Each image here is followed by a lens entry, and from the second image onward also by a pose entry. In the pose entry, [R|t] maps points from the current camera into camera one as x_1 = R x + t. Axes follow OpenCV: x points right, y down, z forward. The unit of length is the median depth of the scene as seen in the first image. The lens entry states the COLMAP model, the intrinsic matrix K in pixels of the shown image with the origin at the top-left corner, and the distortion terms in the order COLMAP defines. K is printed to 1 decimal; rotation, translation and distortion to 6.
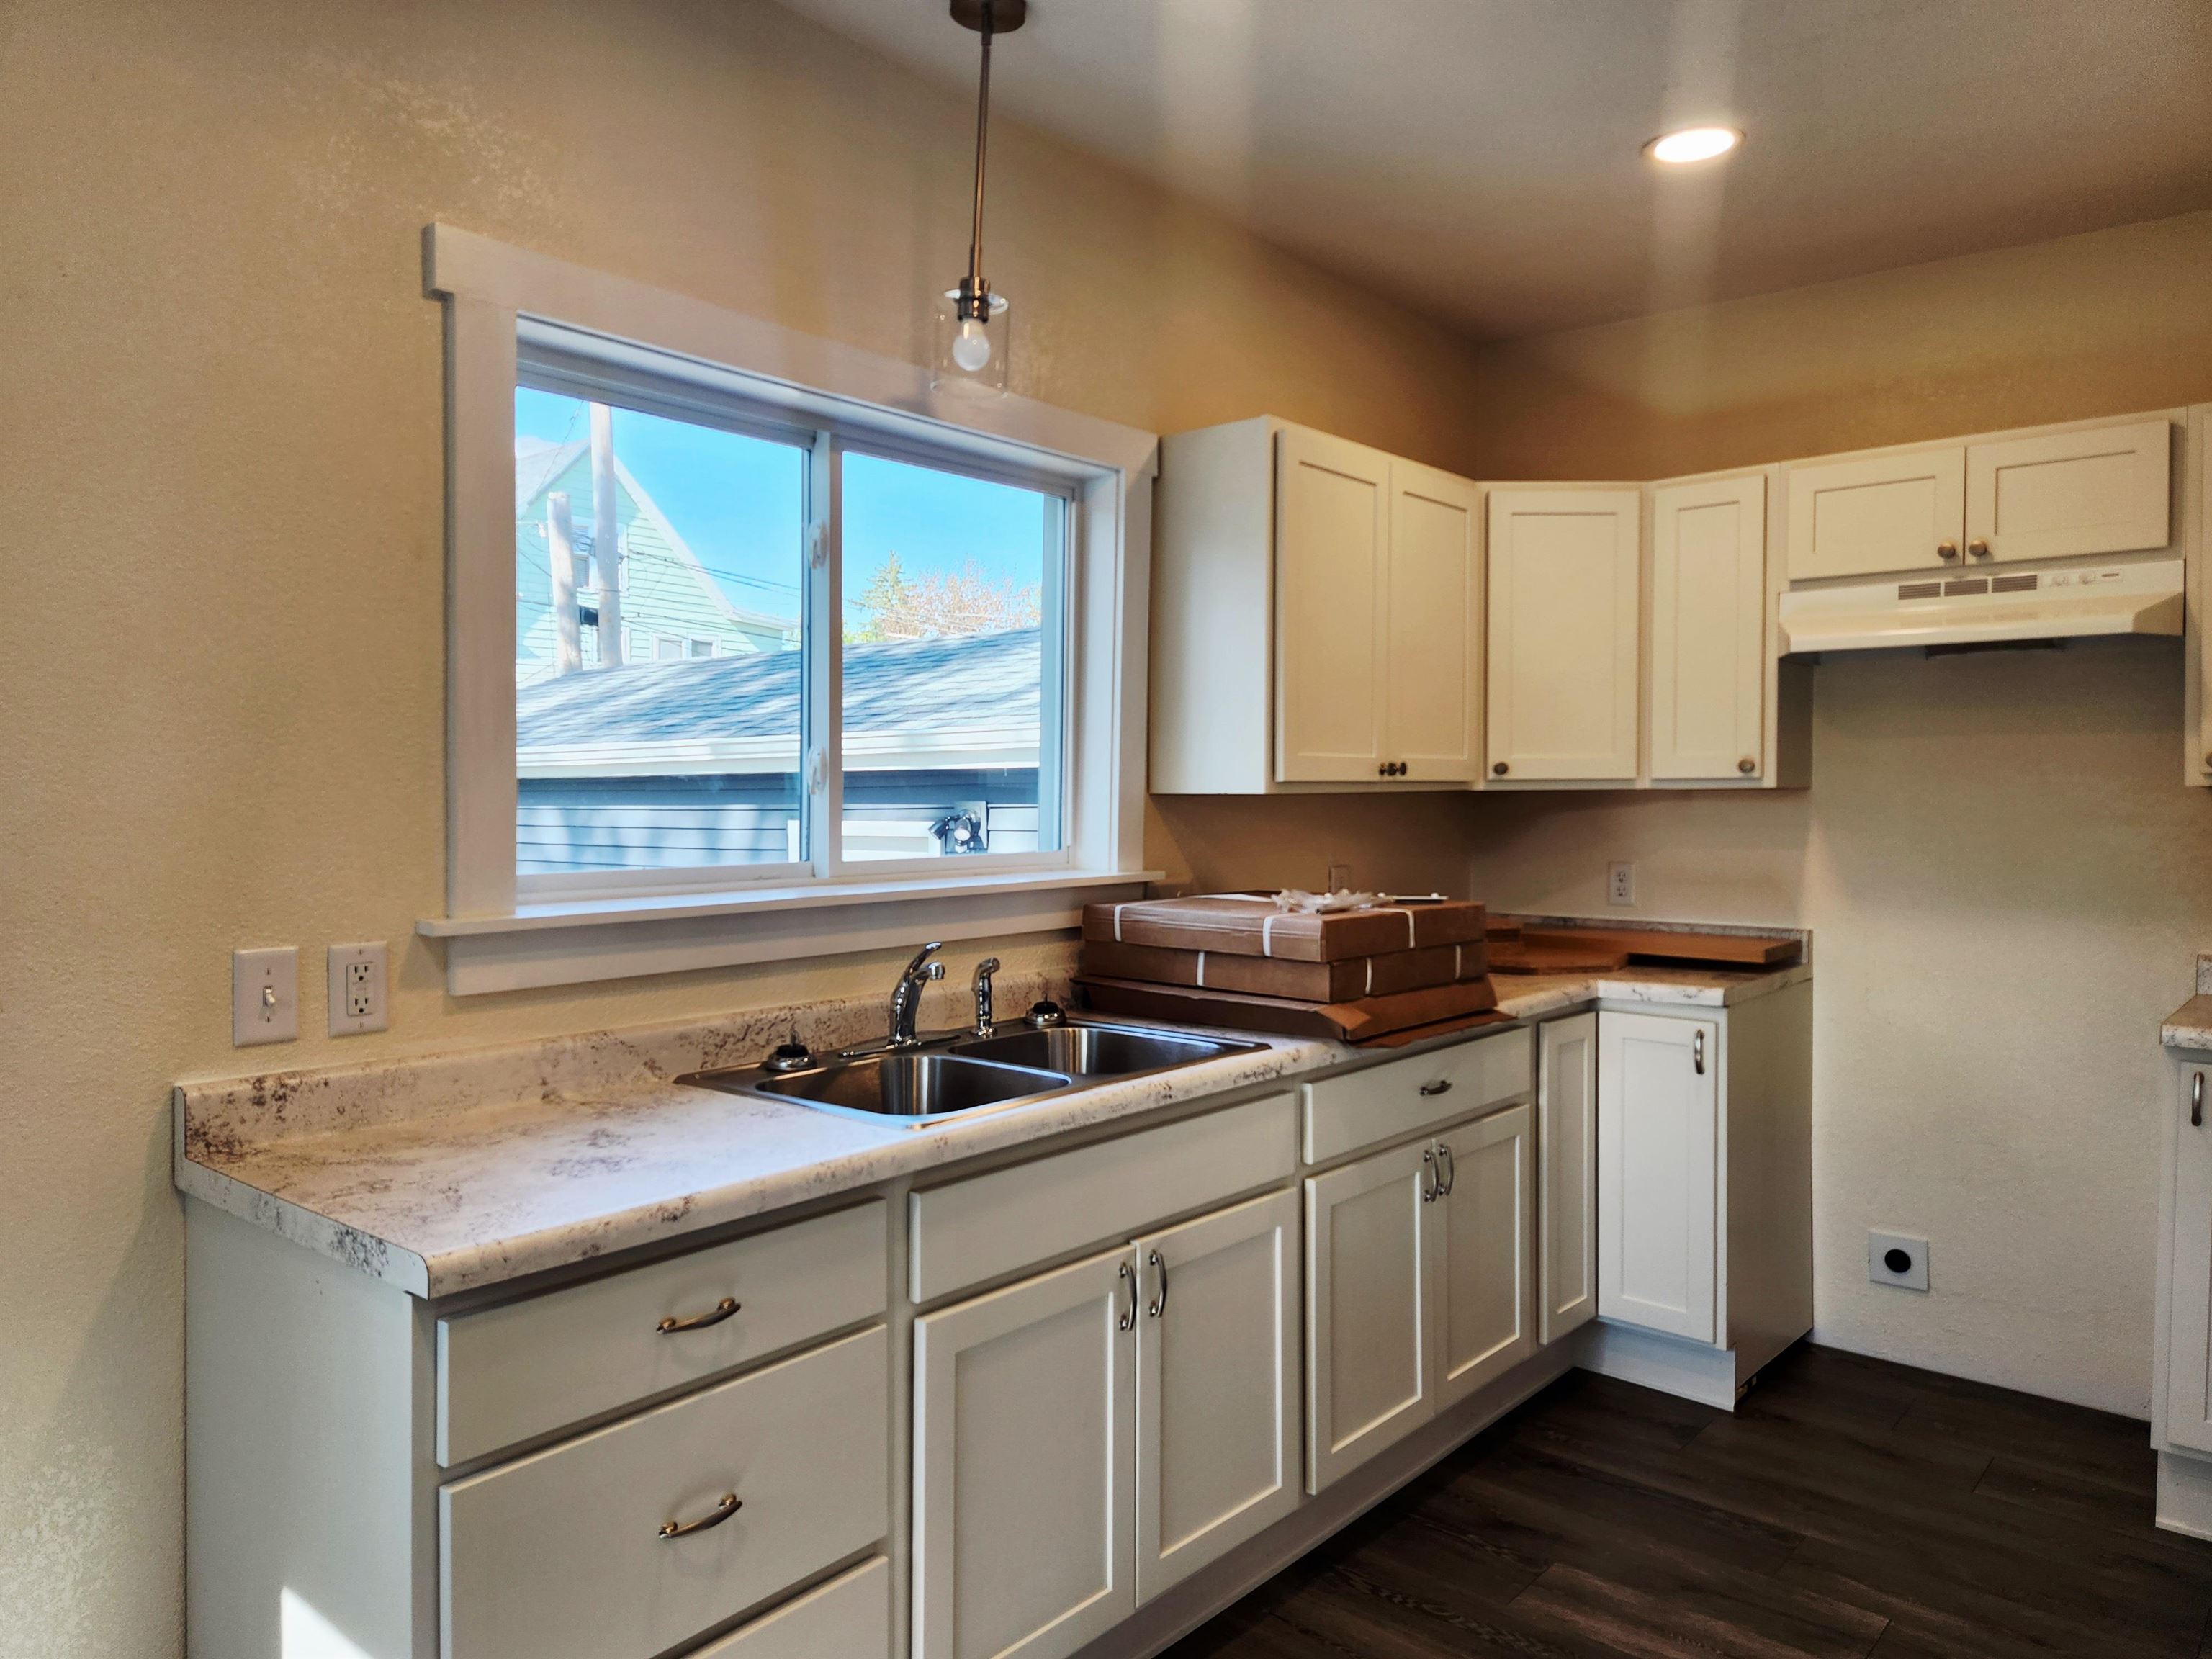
lens RADIAL K [[1473.2, 0, 1094.6], [0, 1473.2, 846.1], [0, 0, 1]] dist [0.081409, -0.067357]
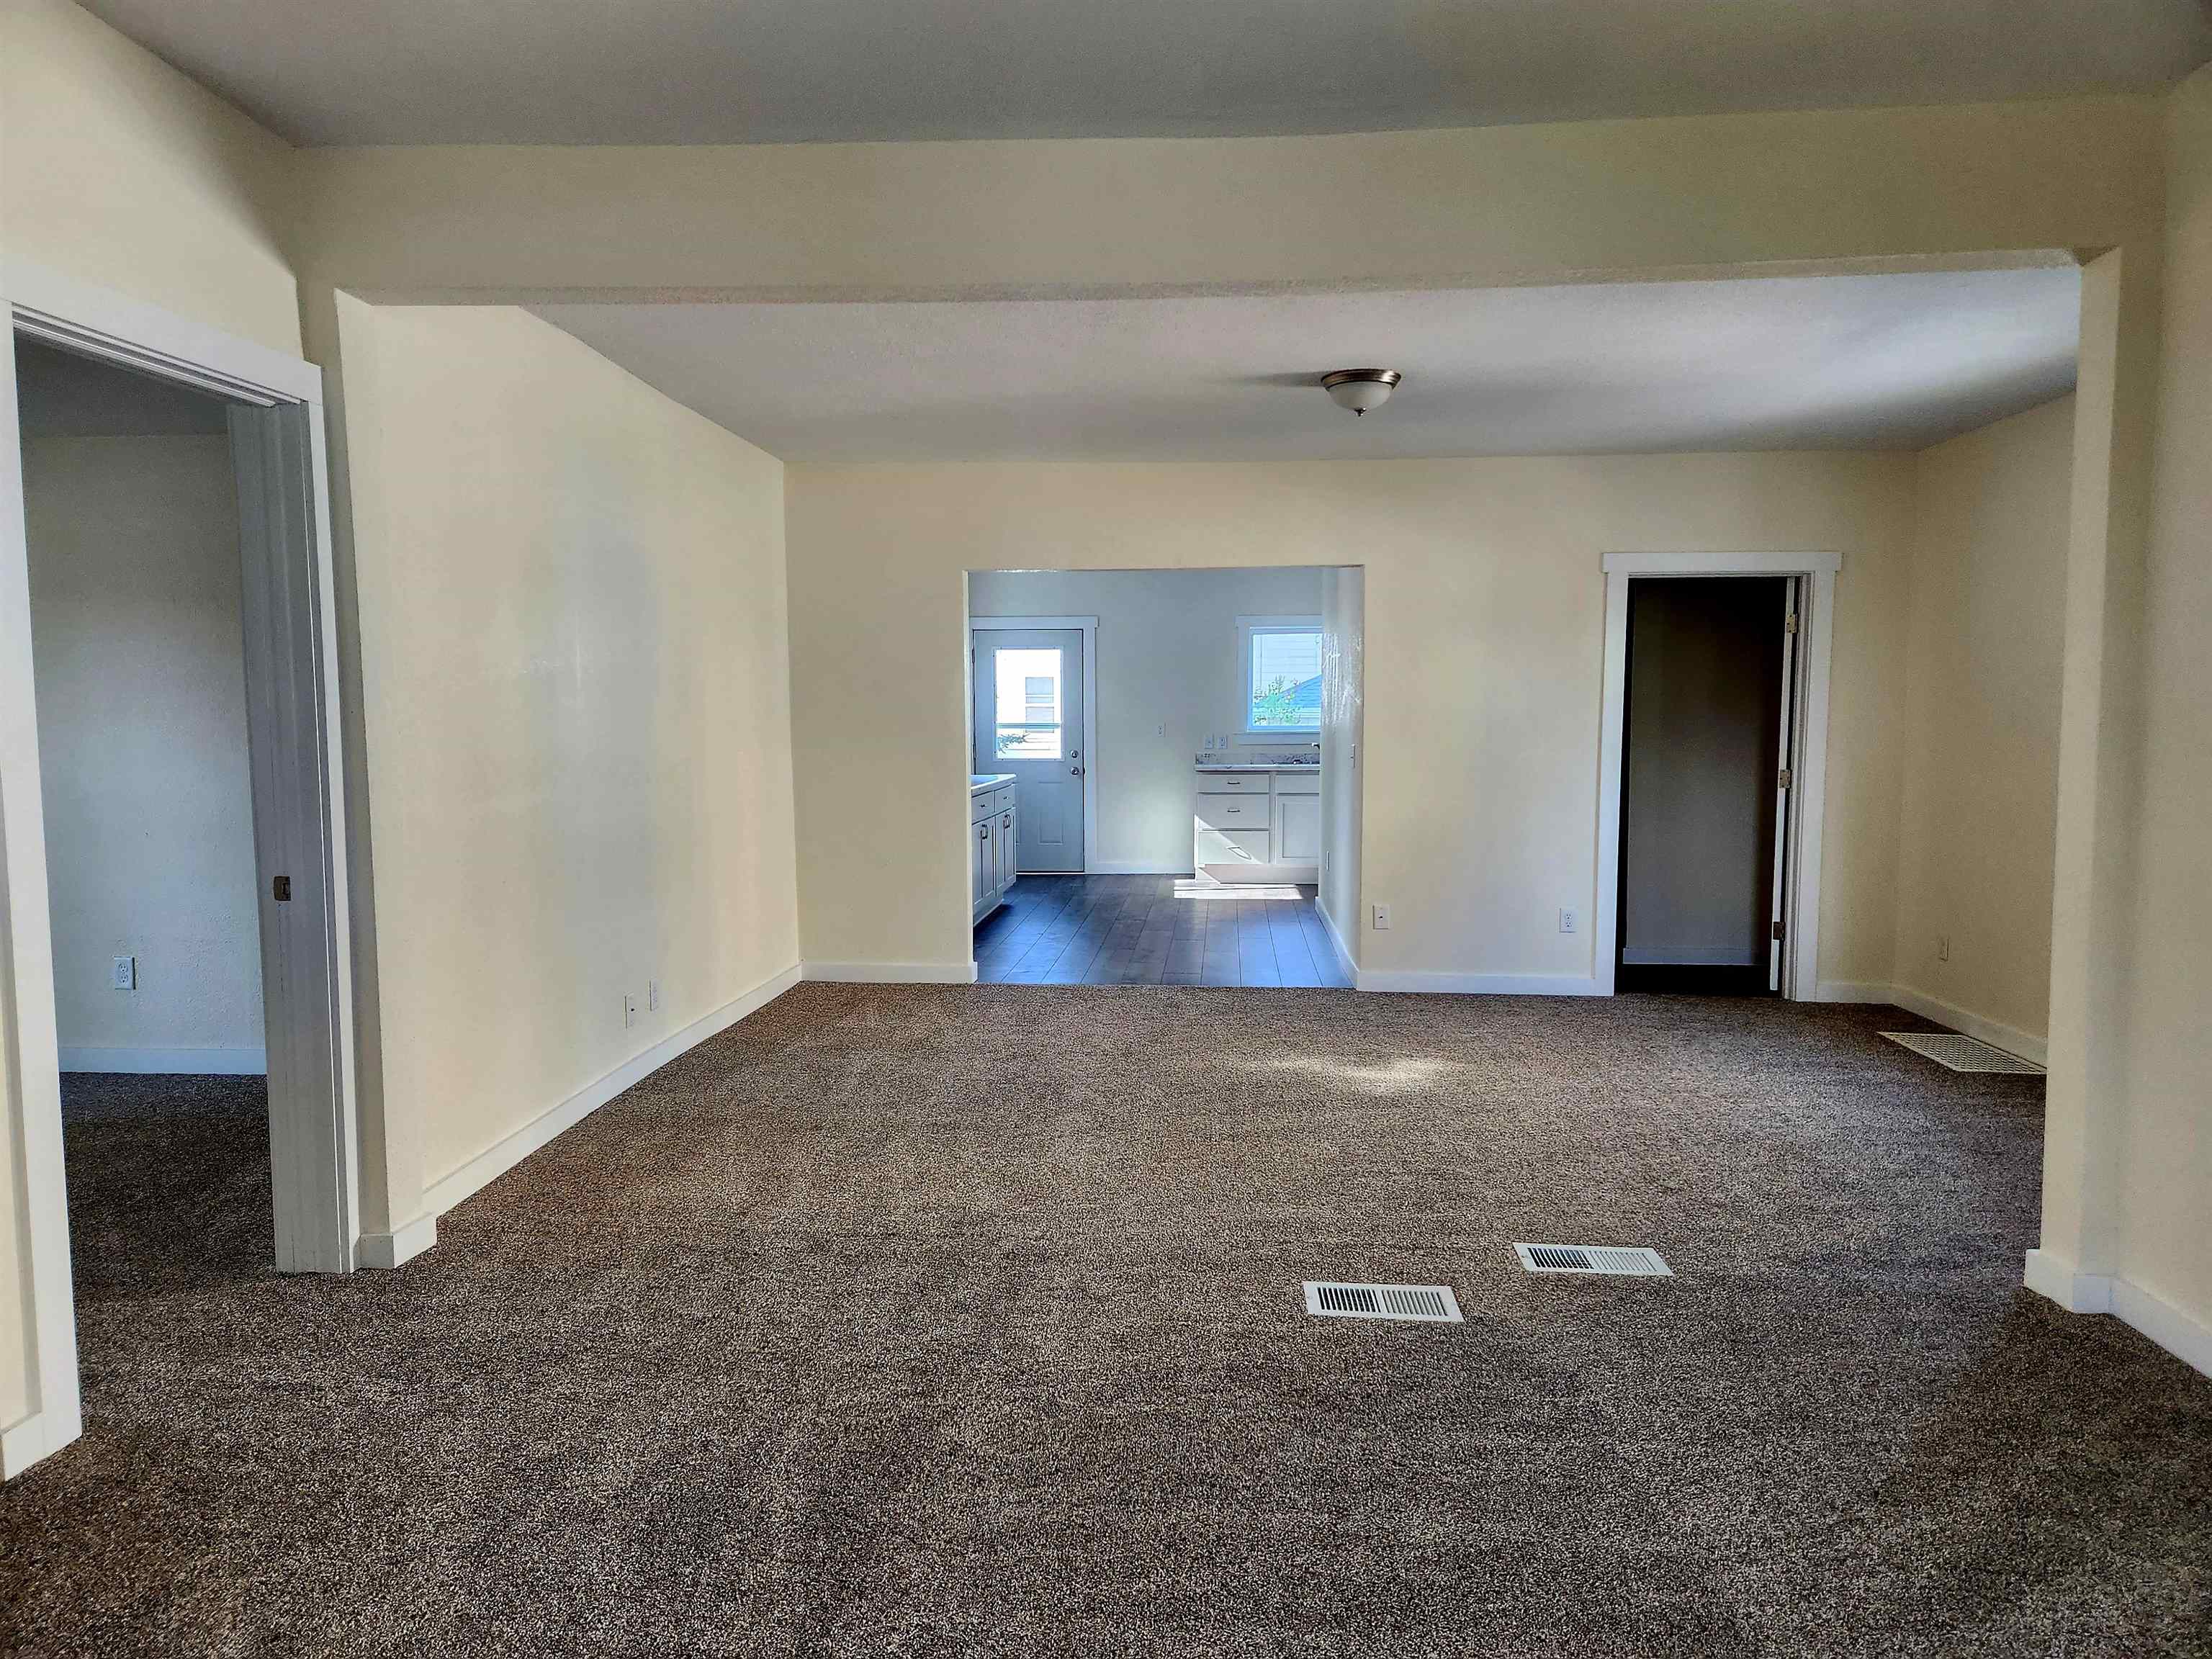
lens RADIAL K [[1473.2, 0, 1094.6], [0, 1473.2, 846.1], [0, 0, 1]] dist [0.081409, -0.067357]
pose [[0.590432, 0.068401, -0.804184, 4.001266], [-0.030143, 0.997576, 0.062720, 0.157628], [0.806524, -0.012792, 0.591063, -2.945257]]
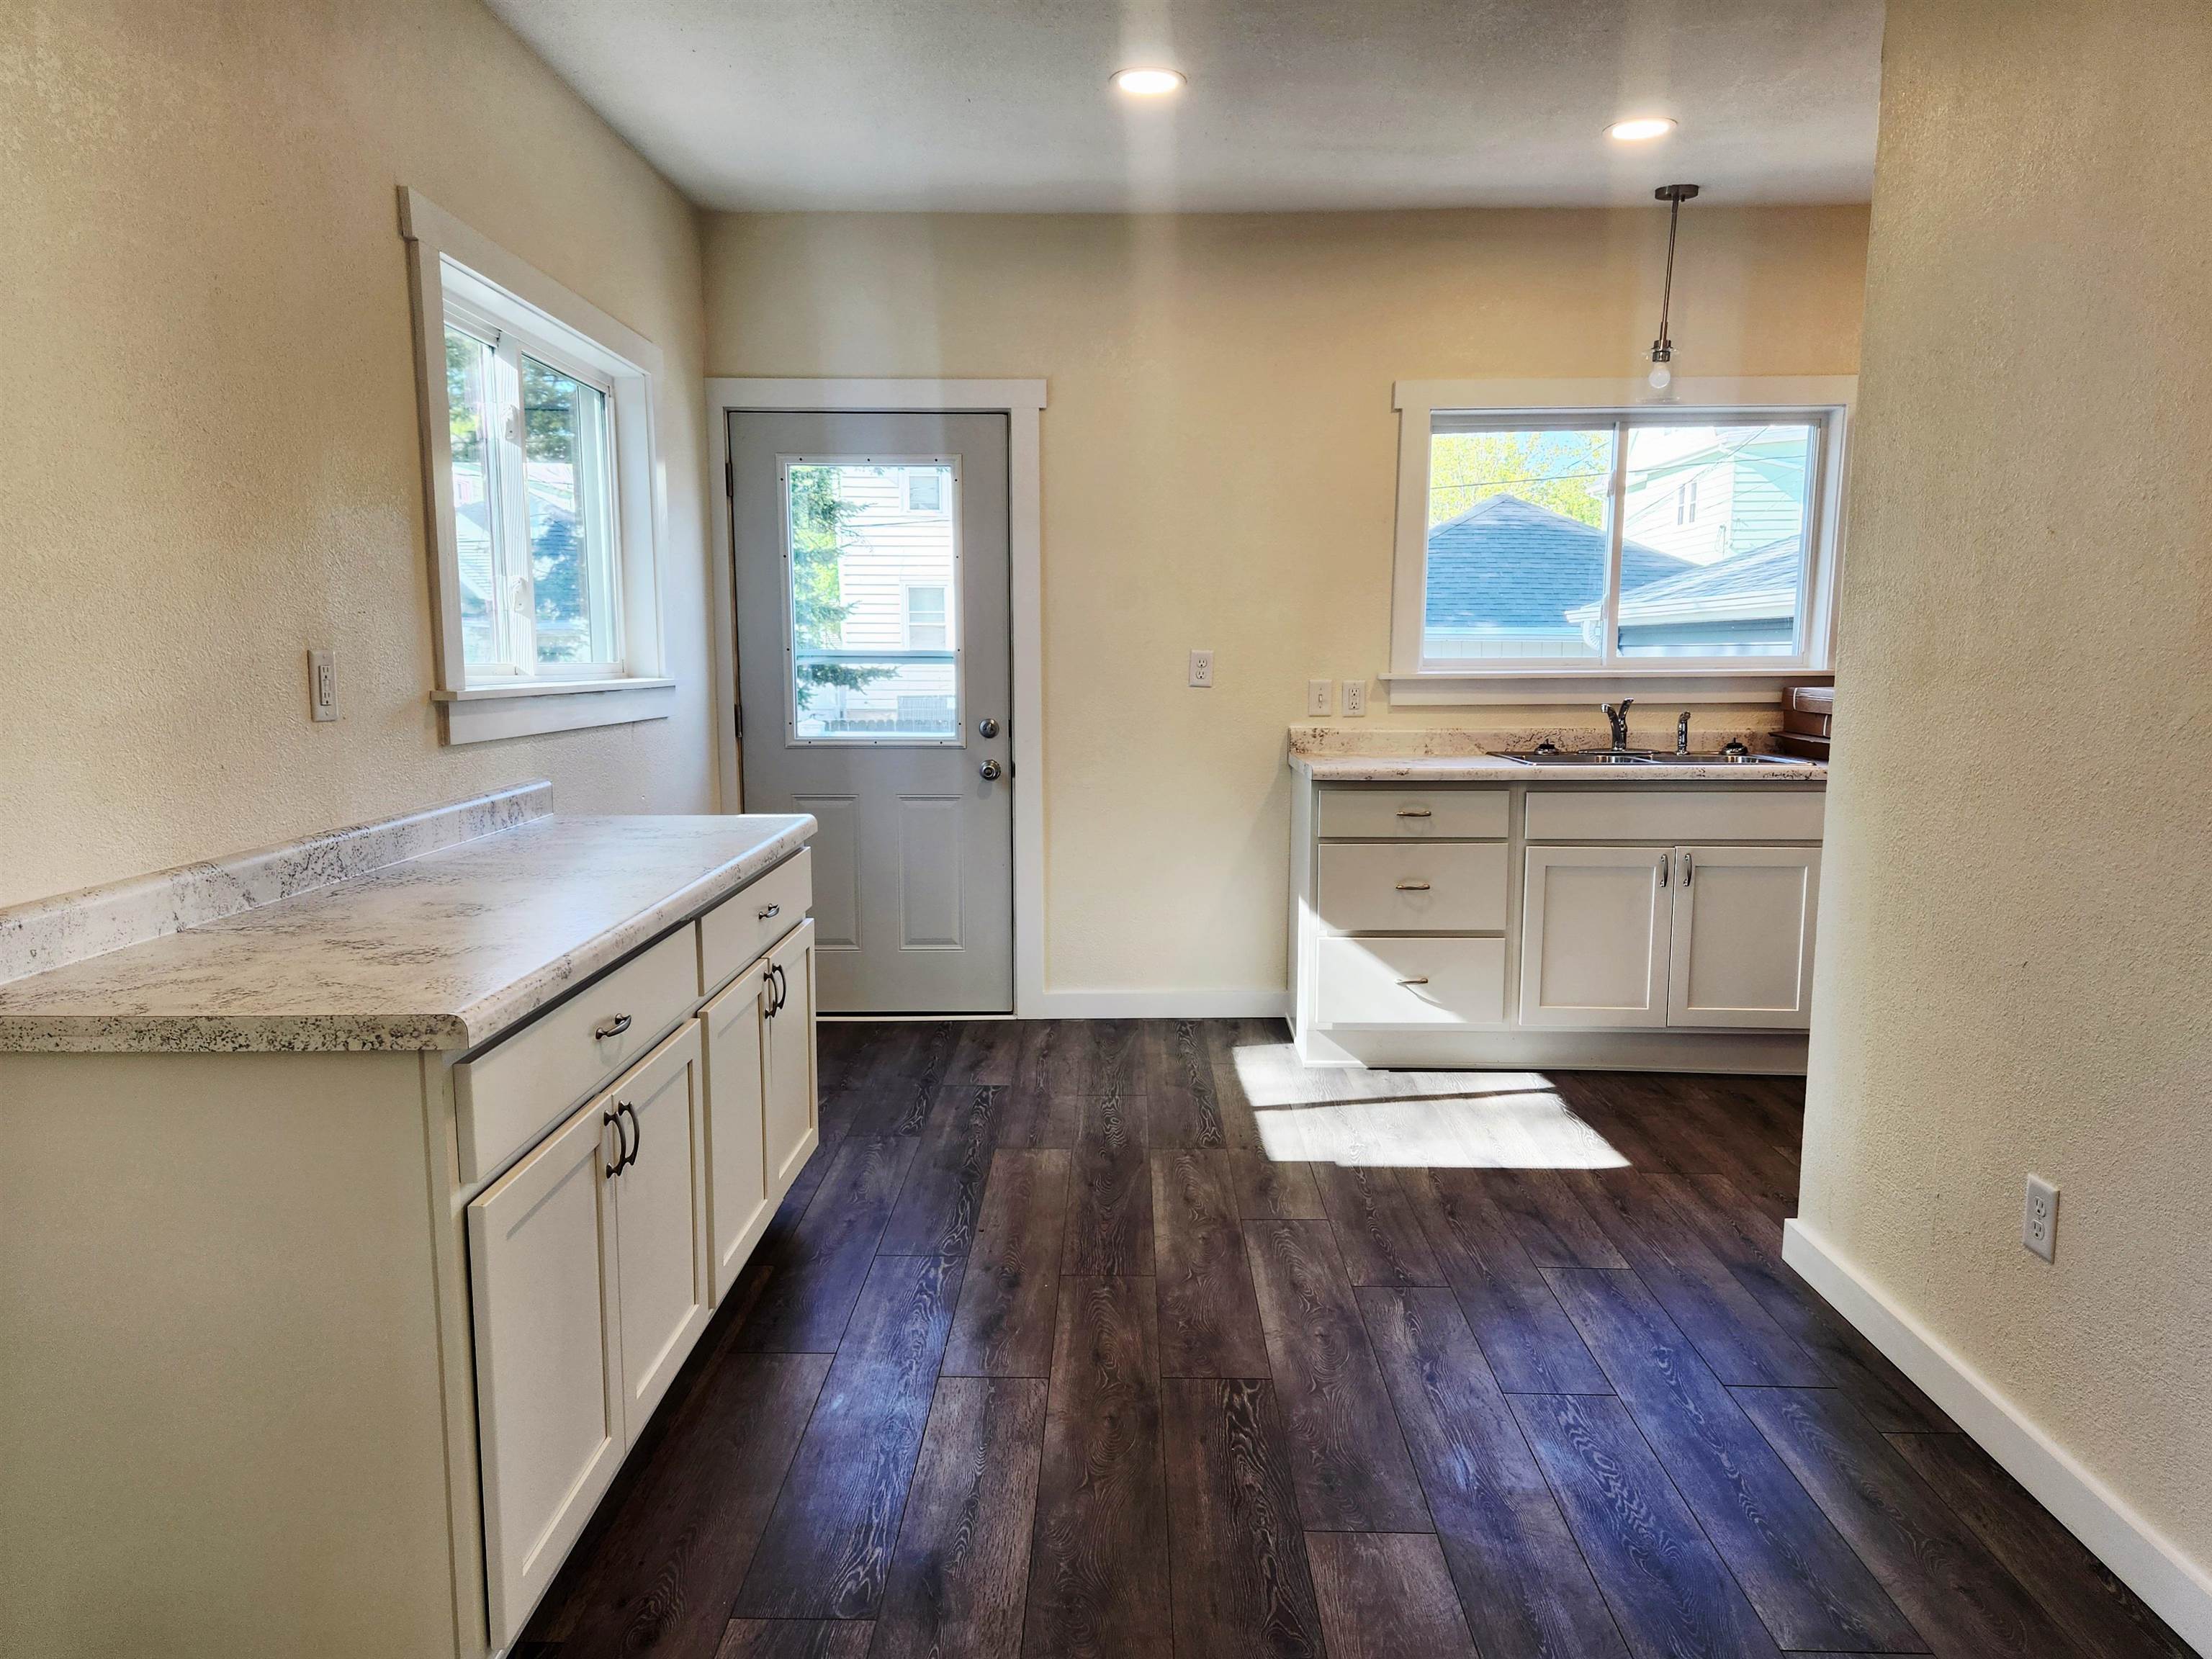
lens RADIAL K [[1473.2, 0, 1094.6], [0, 1473.2, 846.1], [0, 0, 1]] dist [0.081409, -0.067357]
pose [[0.647010, 0.103976, -0.755359, 1.100846], [-0.030982, 0.993425, 0.110208, 0.079812], [0.761851, -0.047903, 0.645978, -0.925843]]
